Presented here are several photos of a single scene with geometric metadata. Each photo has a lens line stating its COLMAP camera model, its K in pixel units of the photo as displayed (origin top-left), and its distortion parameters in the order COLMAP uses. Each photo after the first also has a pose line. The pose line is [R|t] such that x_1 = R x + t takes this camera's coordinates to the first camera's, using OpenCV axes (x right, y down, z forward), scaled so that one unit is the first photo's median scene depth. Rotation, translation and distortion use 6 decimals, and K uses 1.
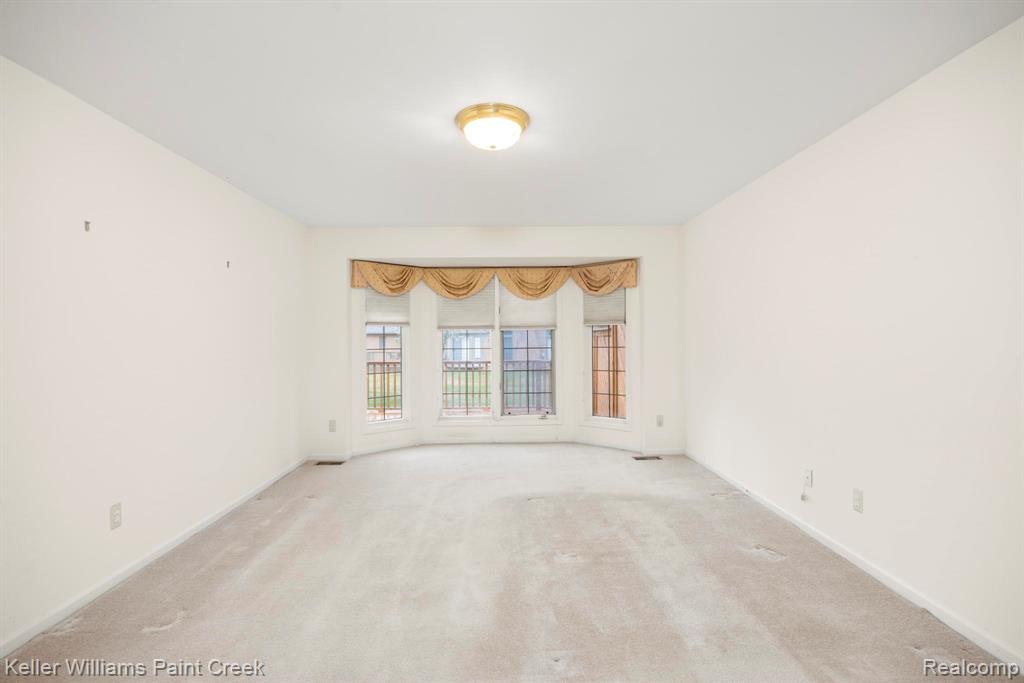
lens RADIAL K [[476.5, 0, 513.8], [0, 476.5, 340.9], [0, 0, 1]] dist [-0.014528, 0.001726]
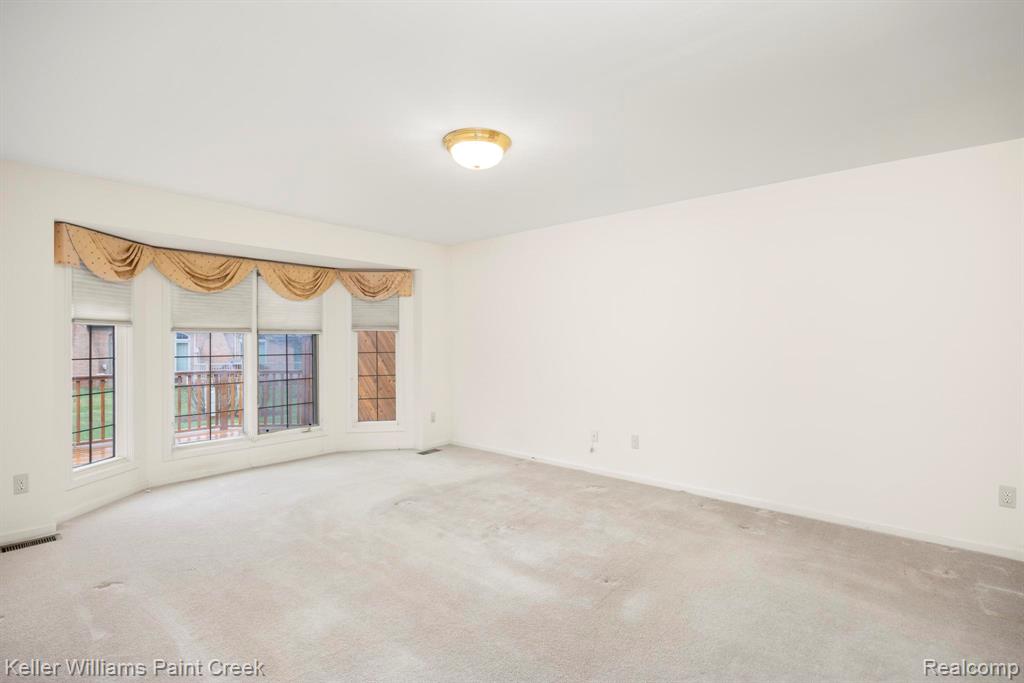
lens RADIAL K [[476.5, 0, 515.8], [0, 476.5, 341.5], [0, 0, 1]] dist [-0.014528, 0.001726]
pose [[0.662095, 0.005111, 0.749402, -0.372906], [0.004197, 0.999936, -0.010528, 0.002197], [-0.749408, 0.010115, 0.662031, 0.100366]]
